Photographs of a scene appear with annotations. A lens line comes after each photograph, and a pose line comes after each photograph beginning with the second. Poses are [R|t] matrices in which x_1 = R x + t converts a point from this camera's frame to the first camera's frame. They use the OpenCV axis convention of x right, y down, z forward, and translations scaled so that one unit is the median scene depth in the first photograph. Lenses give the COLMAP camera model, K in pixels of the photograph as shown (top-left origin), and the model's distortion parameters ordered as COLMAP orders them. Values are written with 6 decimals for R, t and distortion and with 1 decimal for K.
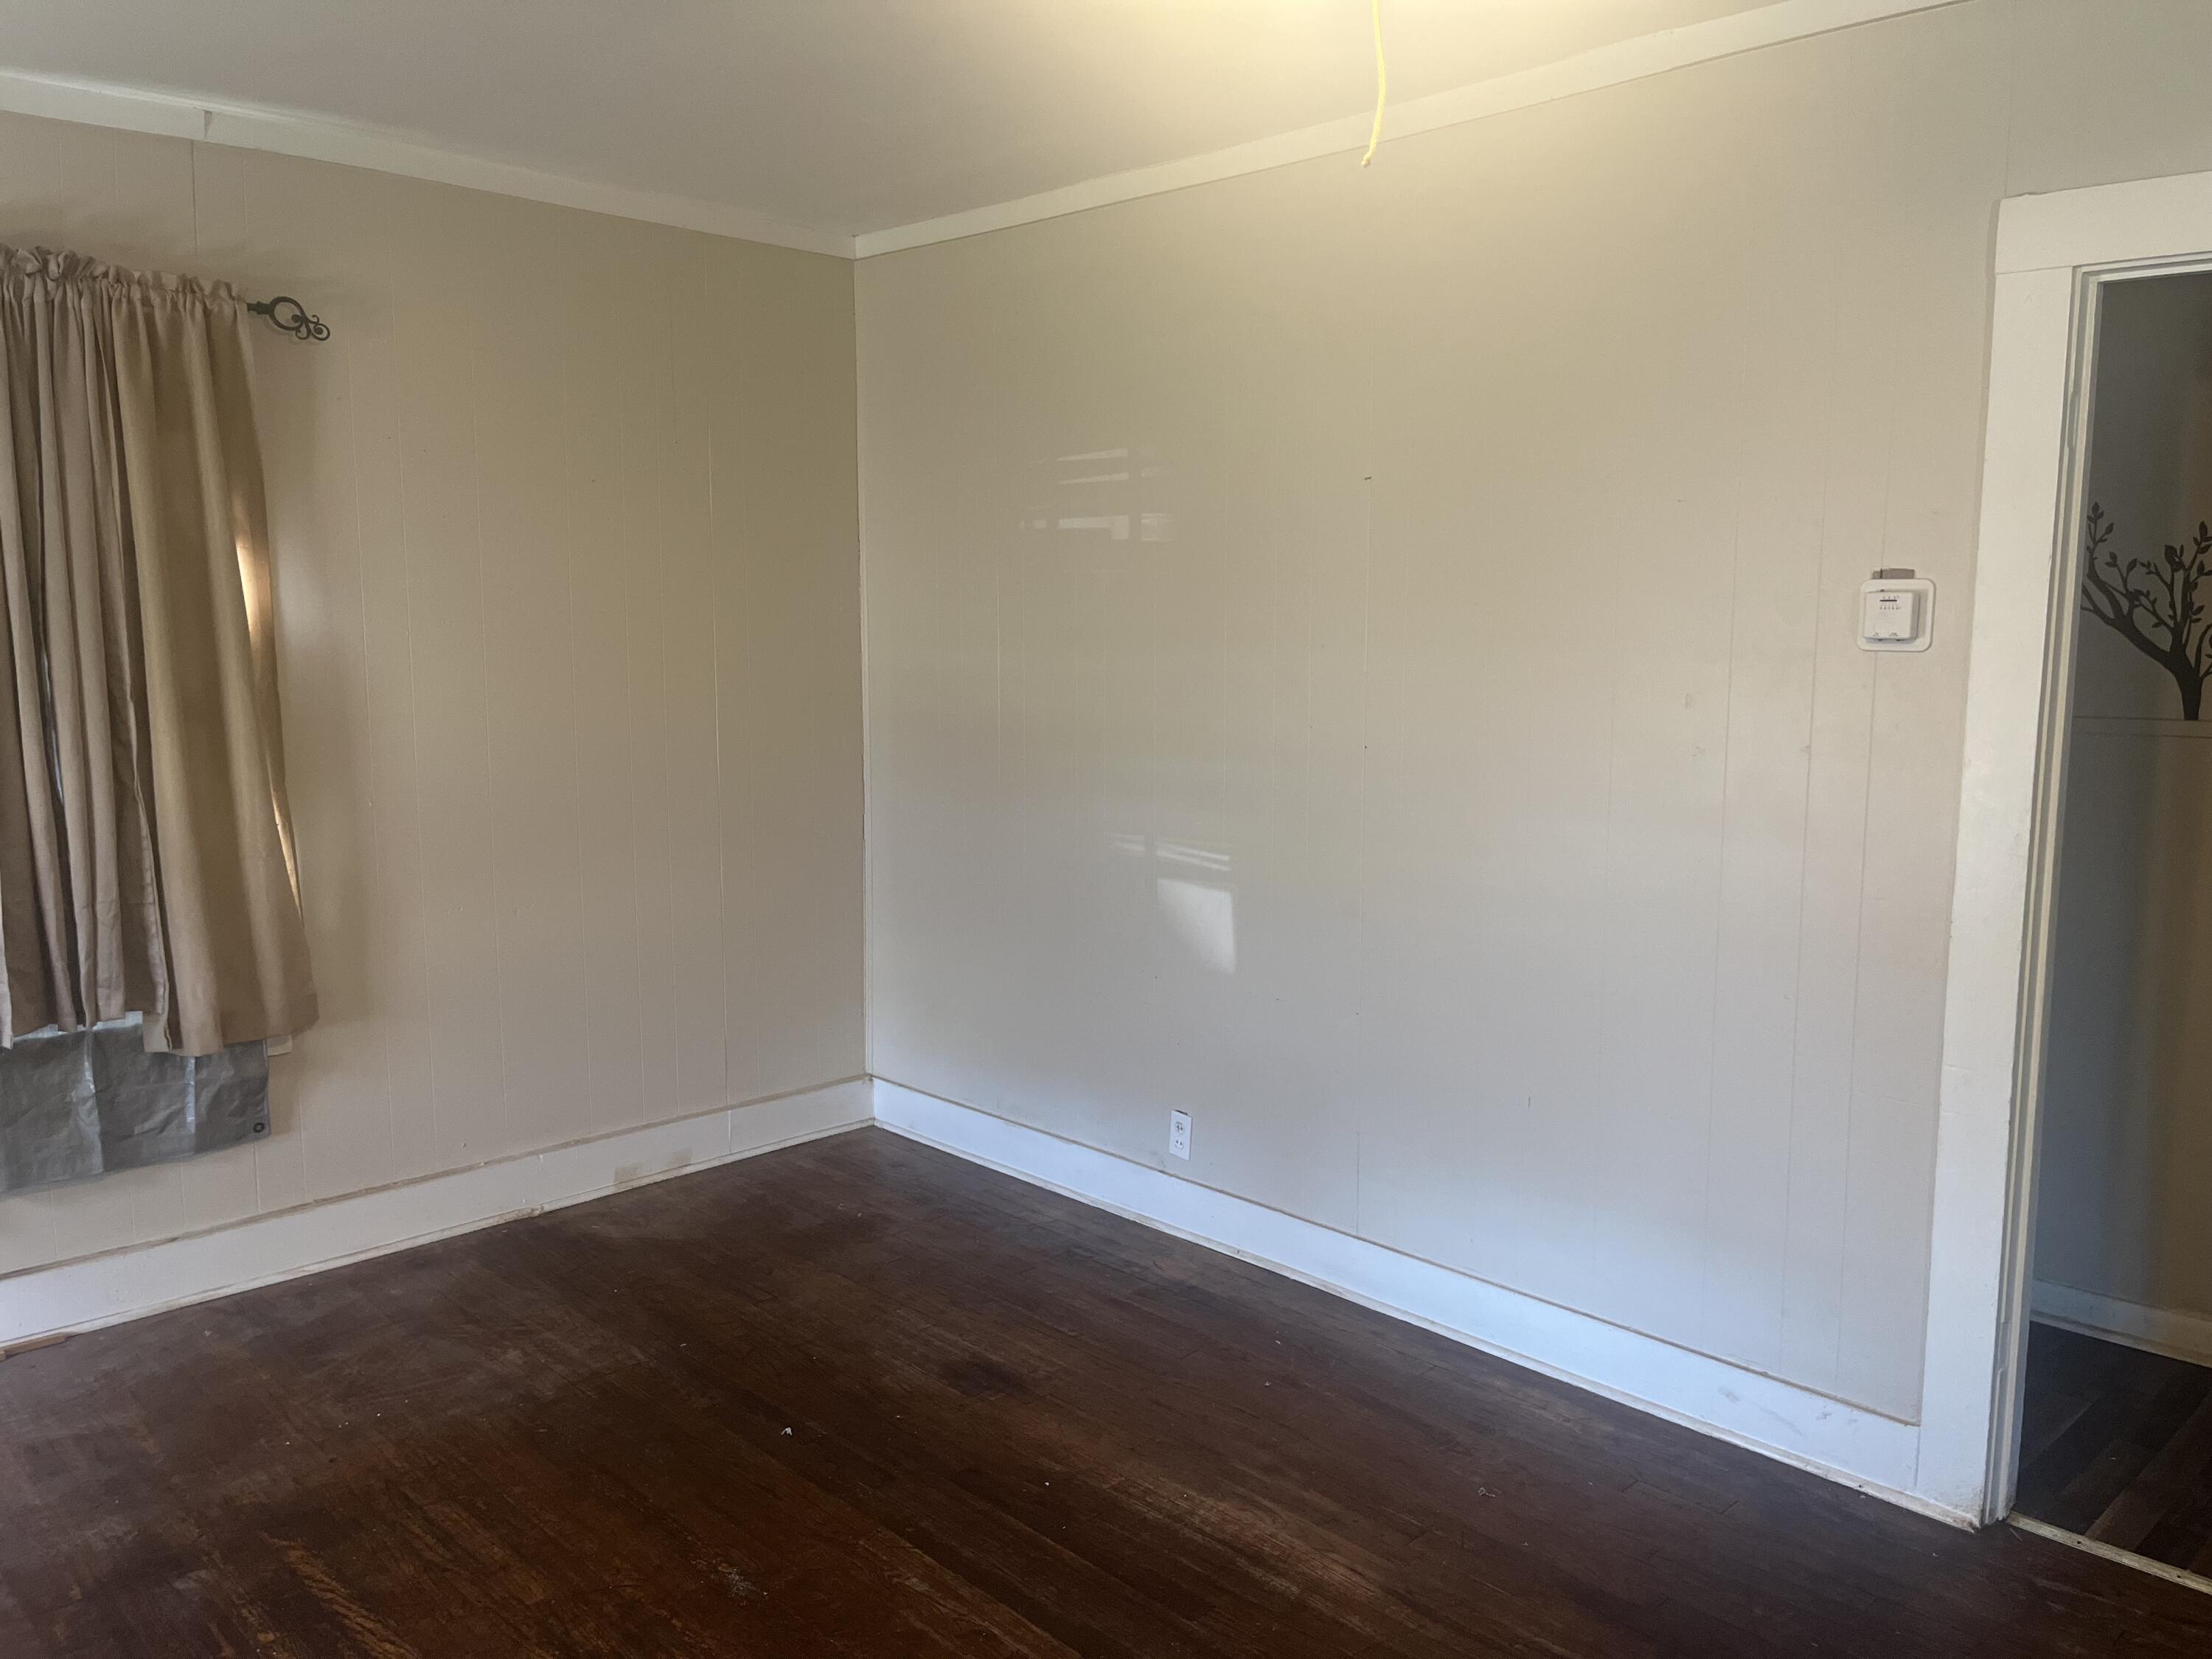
lens RADIAL K [[1660.8, 0, 1116.0], [0, 1660.8, 837.5], [0, 0, 1]] dist [0.050555, -0.074988]
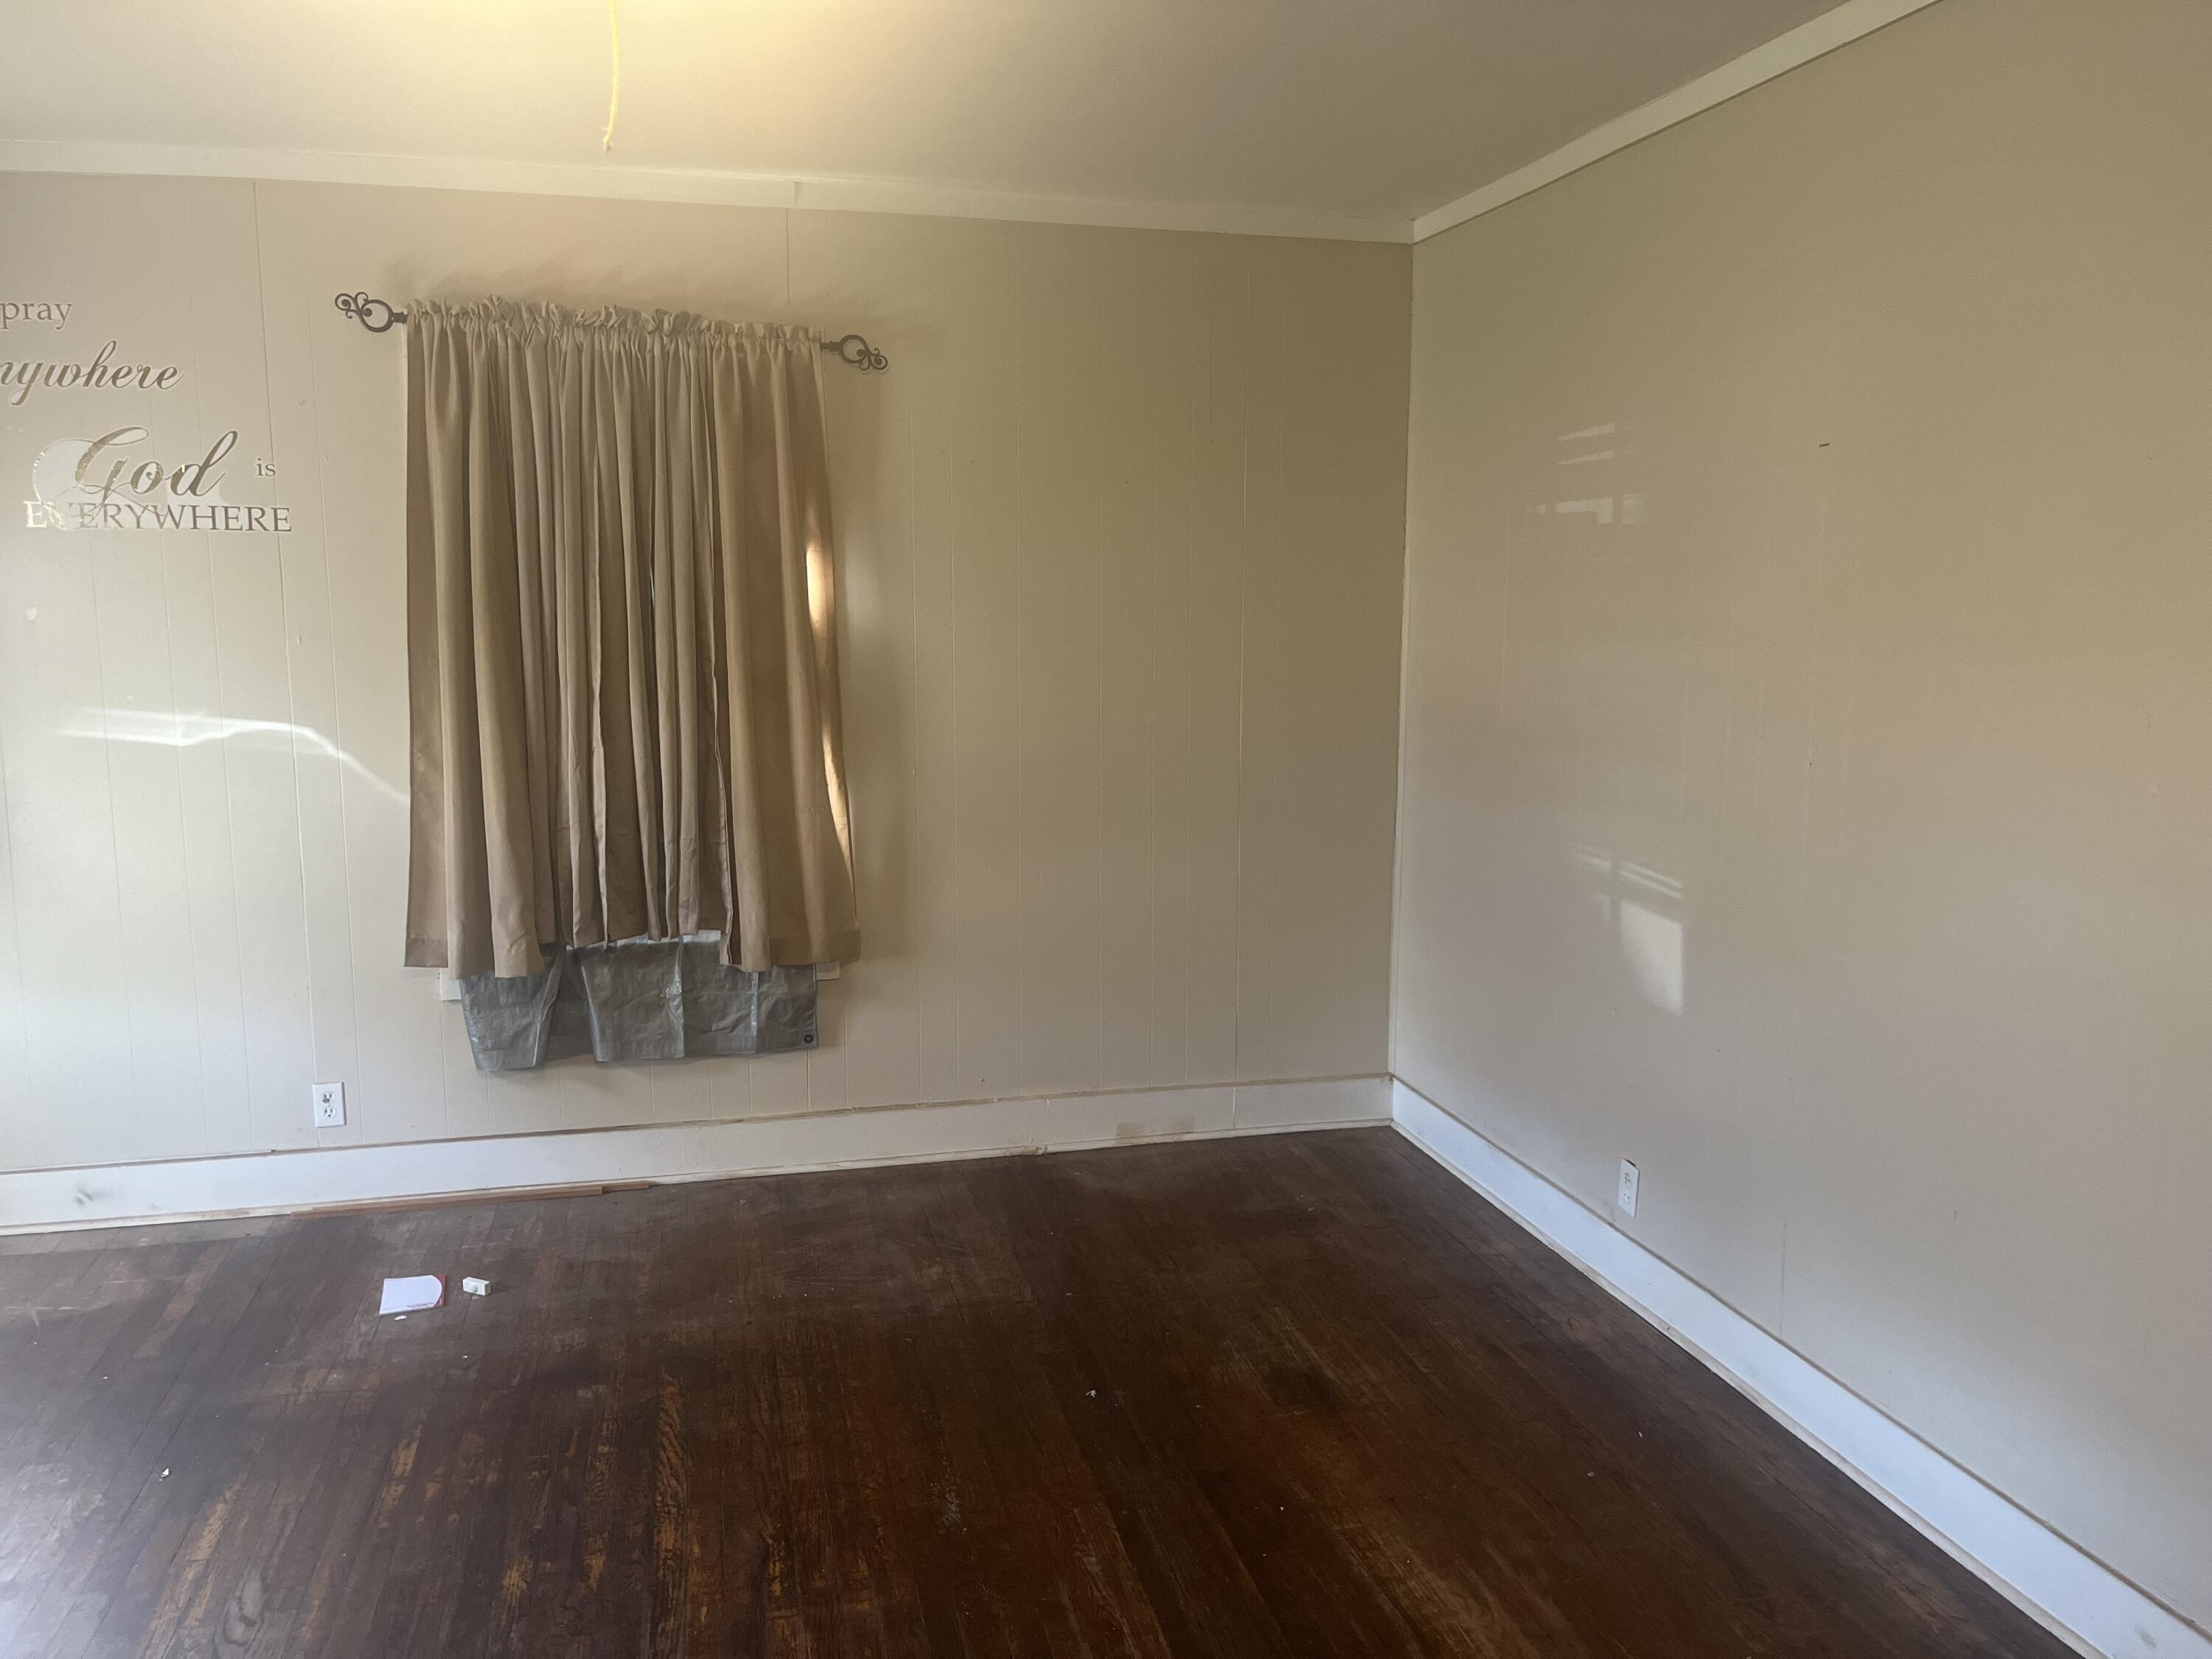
lens RADIAL K [[1660.8, 0, 1117.3], [0, 1660.8, 839.7], [0, 0, 1]] dist [0.050555, -0.074988]
pose [[0.861401, 0.072630, -0.502706, 0.279887], [-0.068886, 0.997284, 0.026047, -0.014696], [0.503232, 0.012192, 0.864065, 0.093568]]
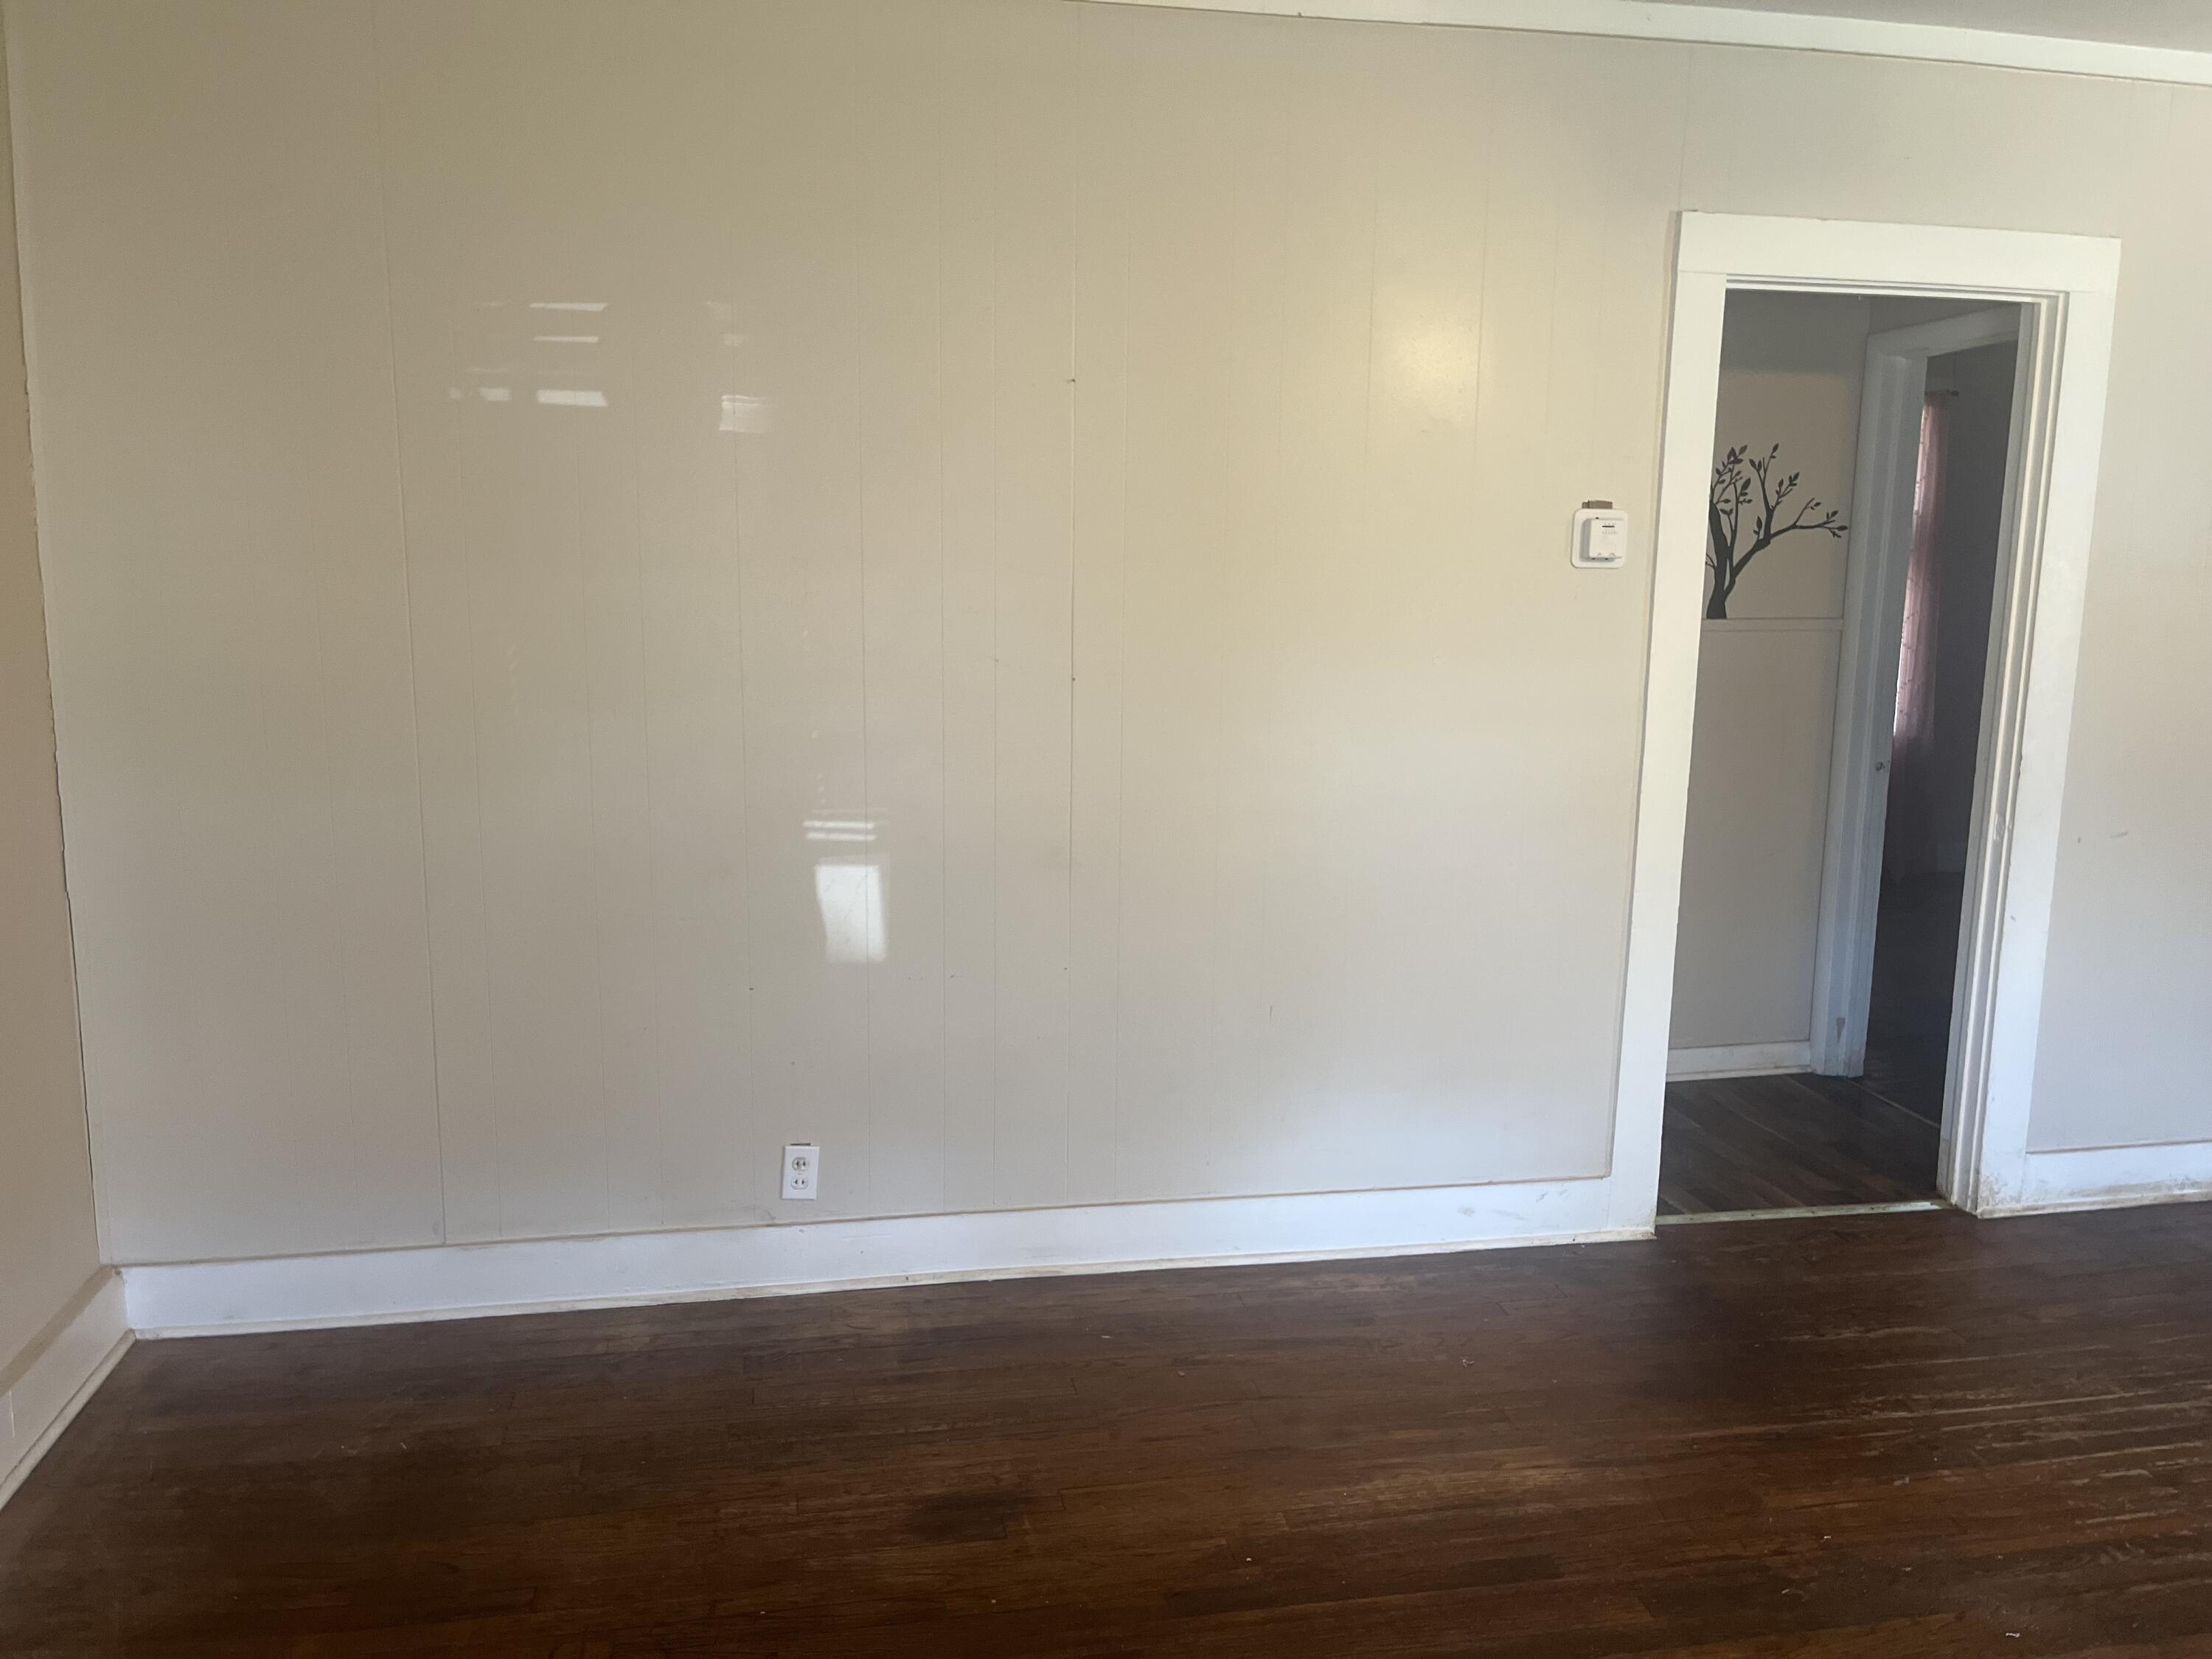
lens RADIAL K [[1660.8, 0, 1109.0], [0, 1660.8, 839.3], [0, 0, 1]] dist [0.050555, -0.074988]
pose [[0.562234, -0.138321, 0.815328, -0.605163], [0.100641, 0.990029, 0.098559, -0.055914], [-0.820831, 0.026642, 0.570549, 0.470879]]
